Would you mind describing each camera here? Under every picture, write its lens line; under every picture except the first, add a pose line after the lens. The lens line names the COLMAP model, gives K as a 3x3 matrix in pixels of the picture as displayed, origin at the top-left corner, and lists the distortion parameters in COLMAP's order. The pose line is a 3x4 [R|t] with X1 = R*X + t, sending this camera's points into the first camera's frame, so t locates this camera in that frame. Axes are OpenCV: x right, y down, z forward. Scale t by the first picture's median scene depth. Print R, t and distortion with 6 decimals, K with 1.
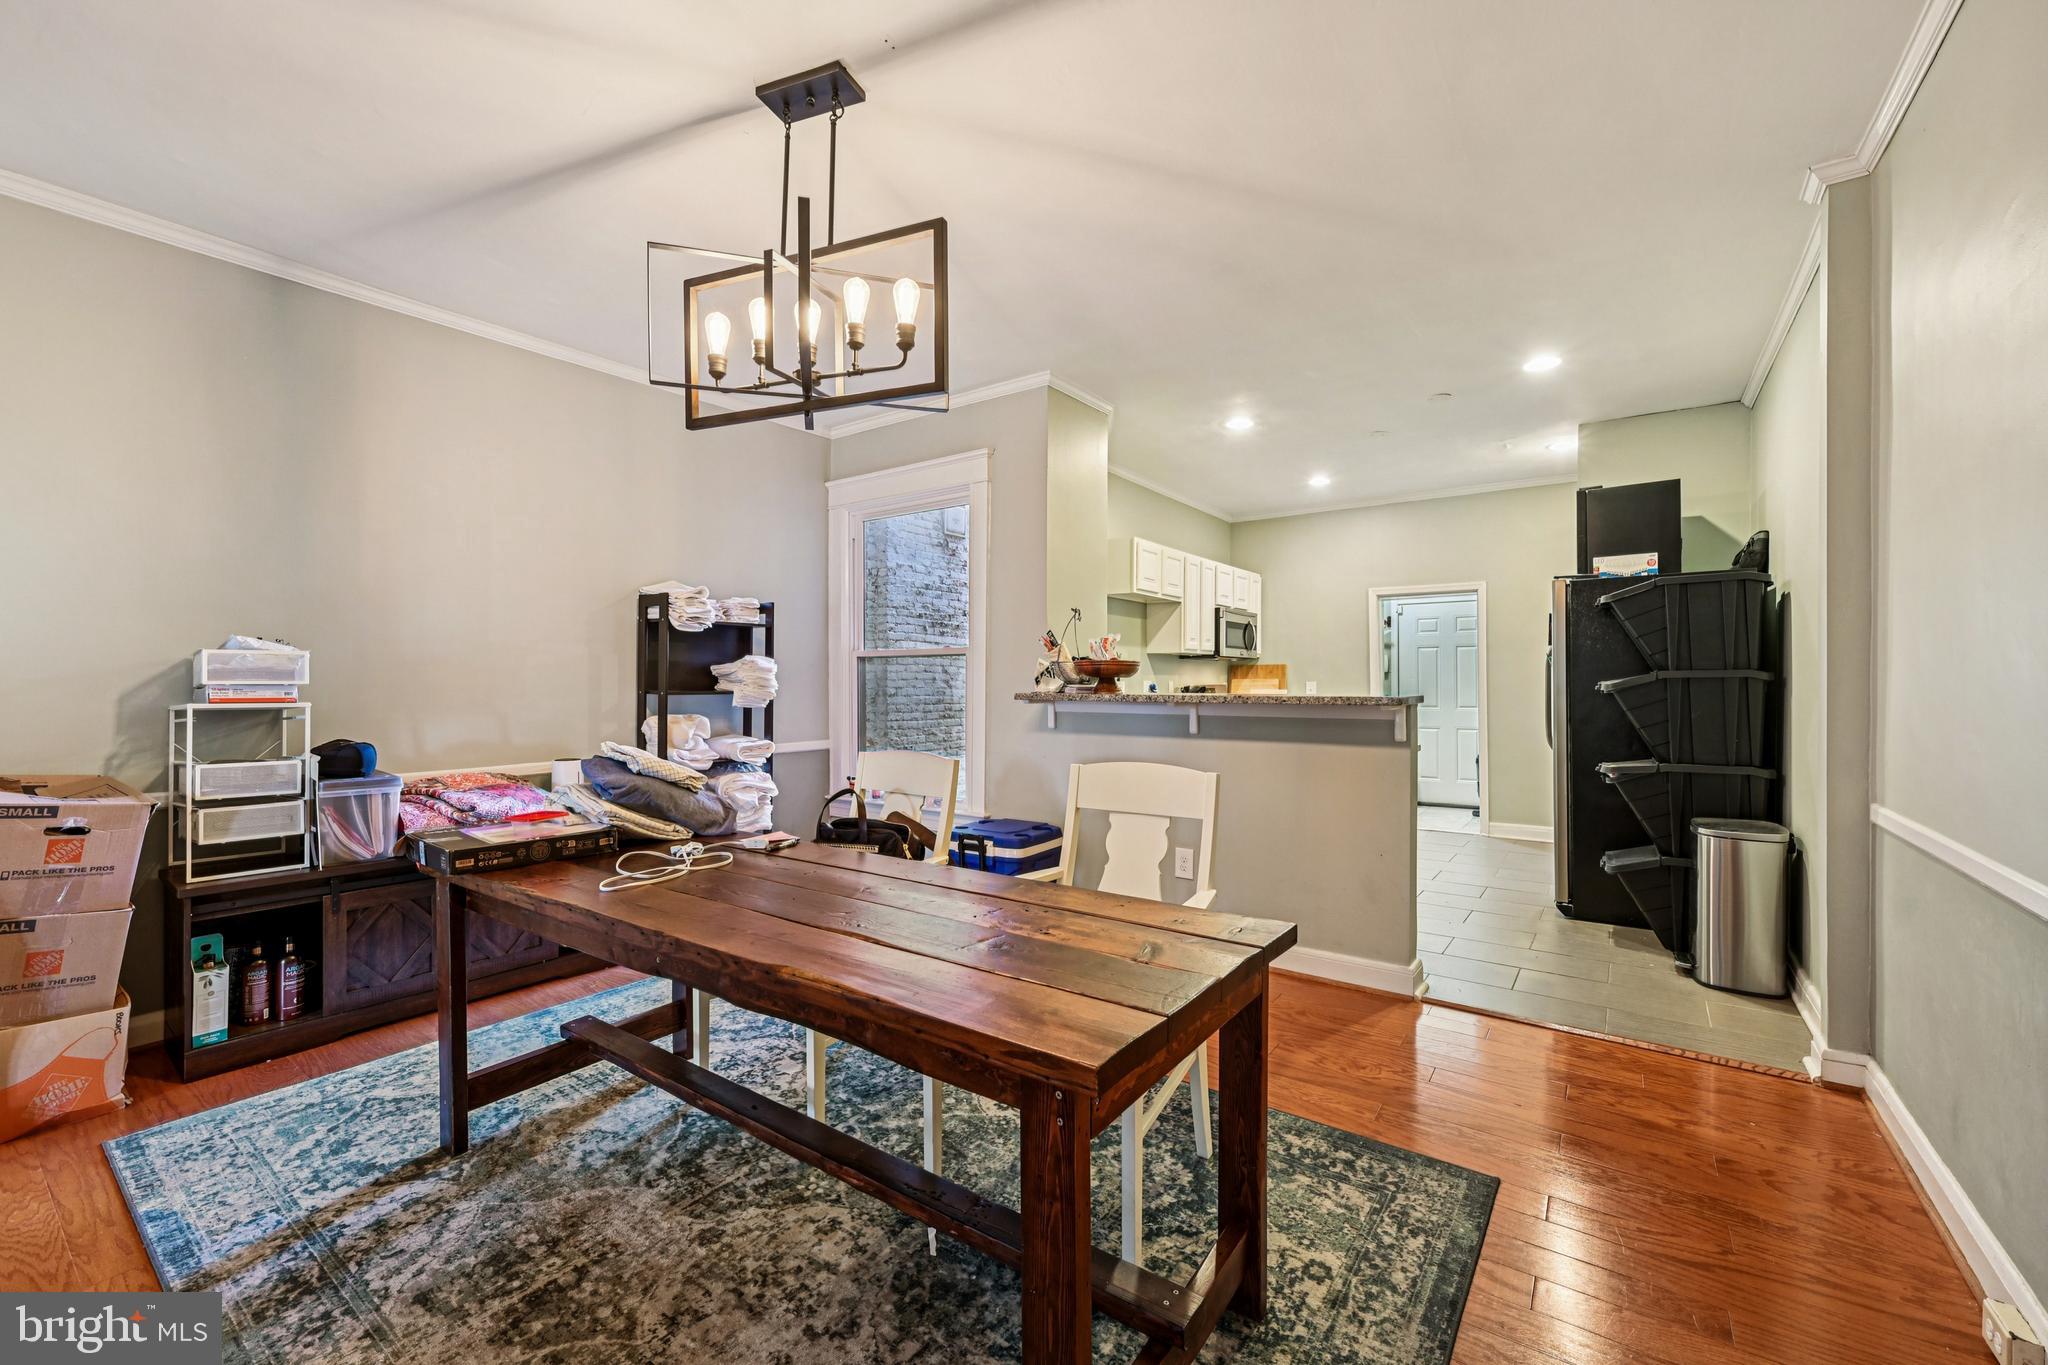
lens RADIAL K [[826.0, 0, 1030.7], [0, 826.0, 683.5], [0, 0, 1]] dist [-0.001590, 0.000010]
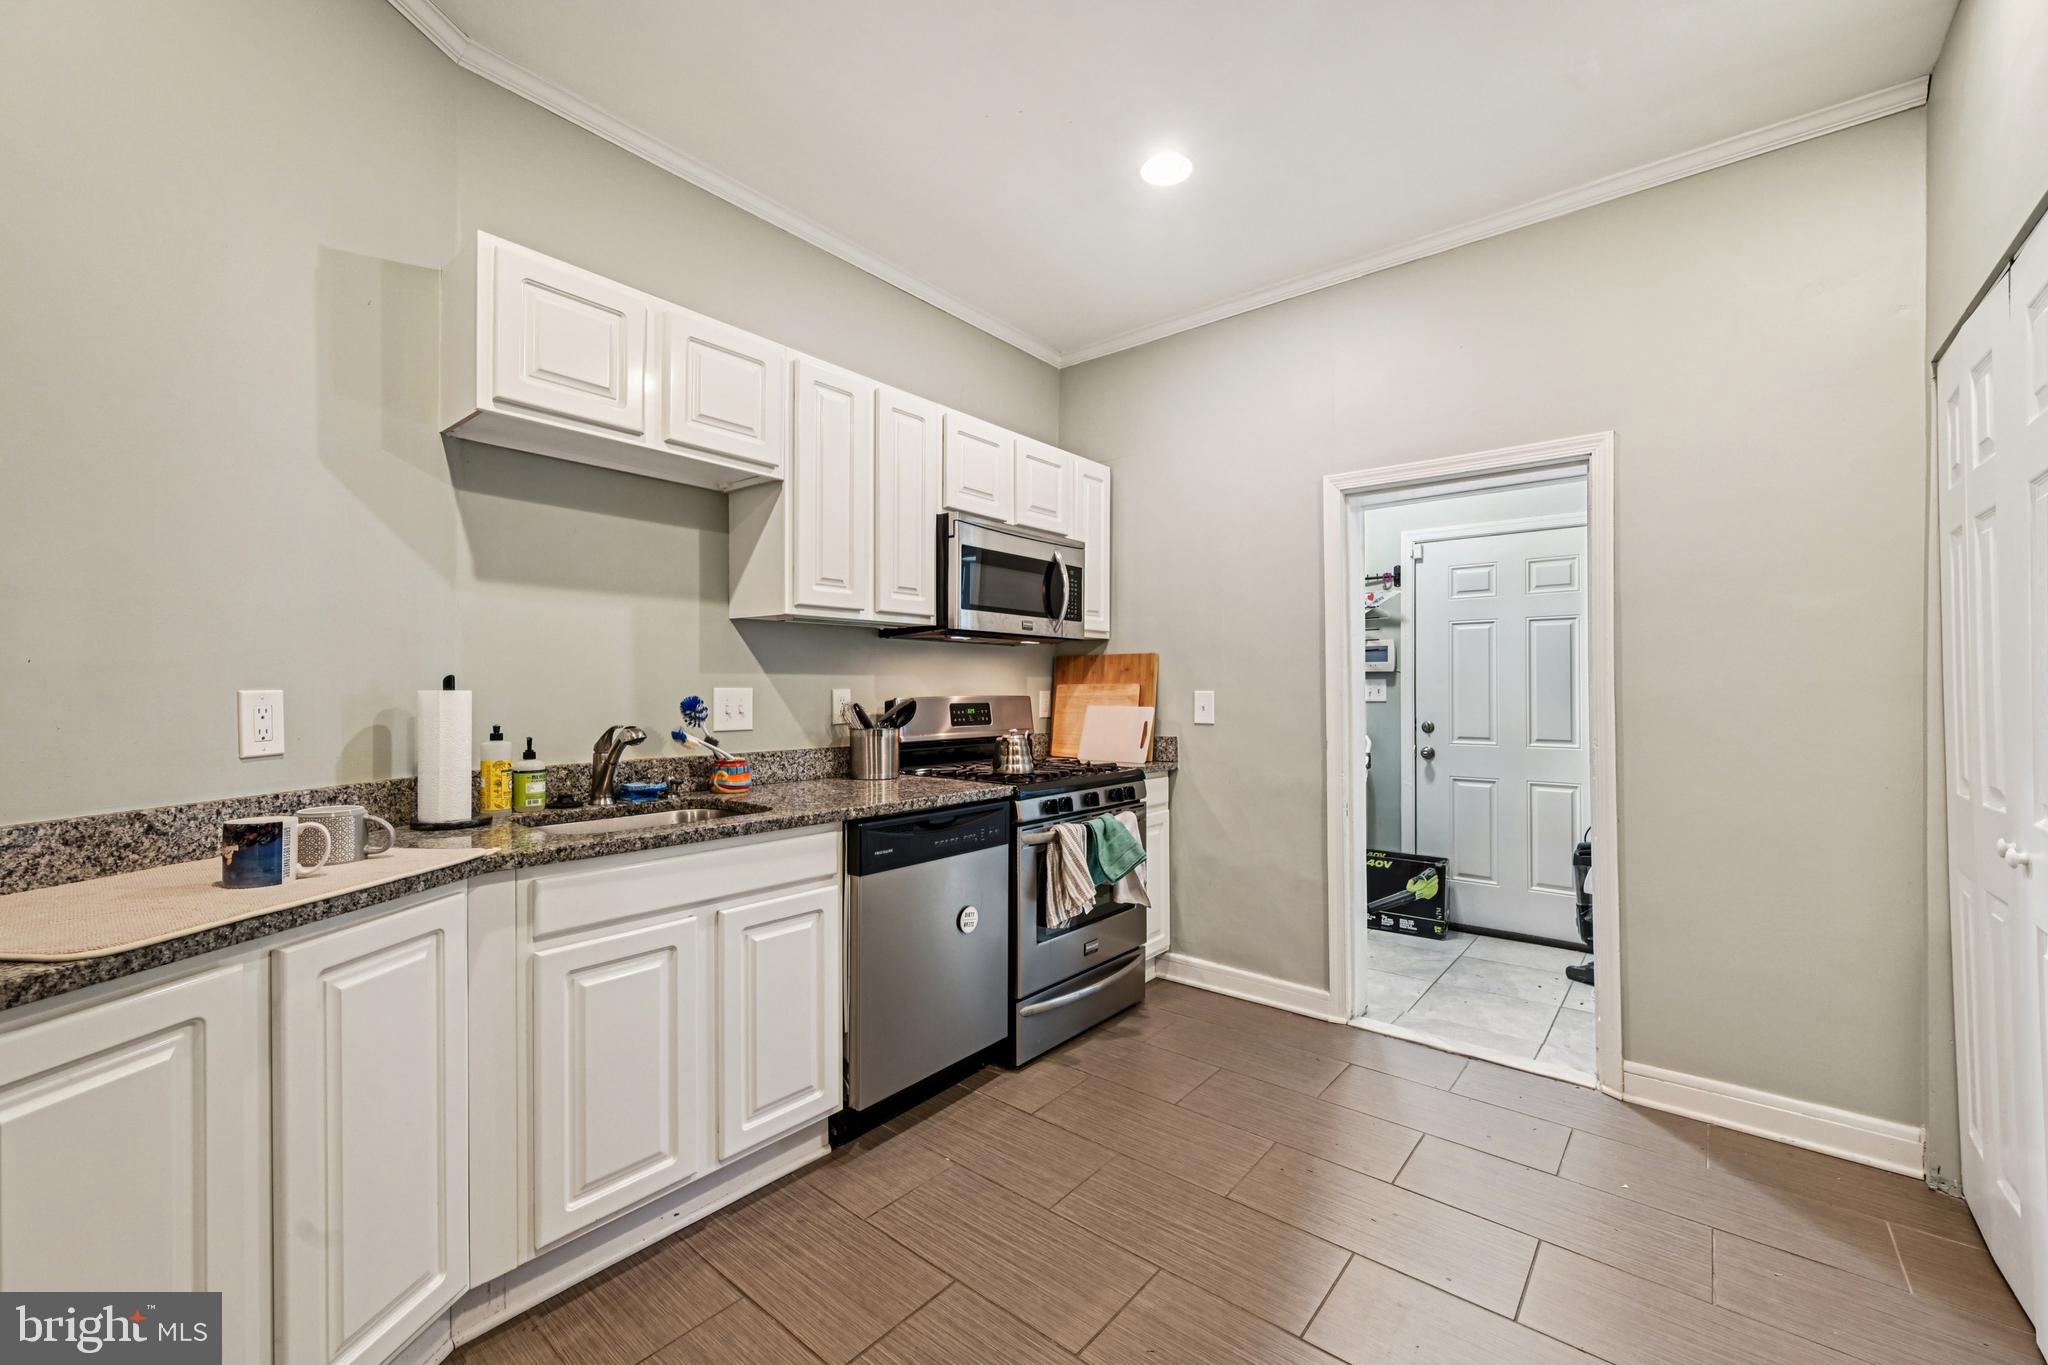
lens RADIAL K [[826.0, 0, 1030.7], [0, 826.0, 683.5], [0, 0, 1]] dist [-0.001590, 0.000010]
pose [[0.997841, 0.001314, -0.065667, 0.479899], [-0.001757, 0.999976, -0.006685, -0.004371], [0.065657, 0.006786, 0.997819, 0.942091]]
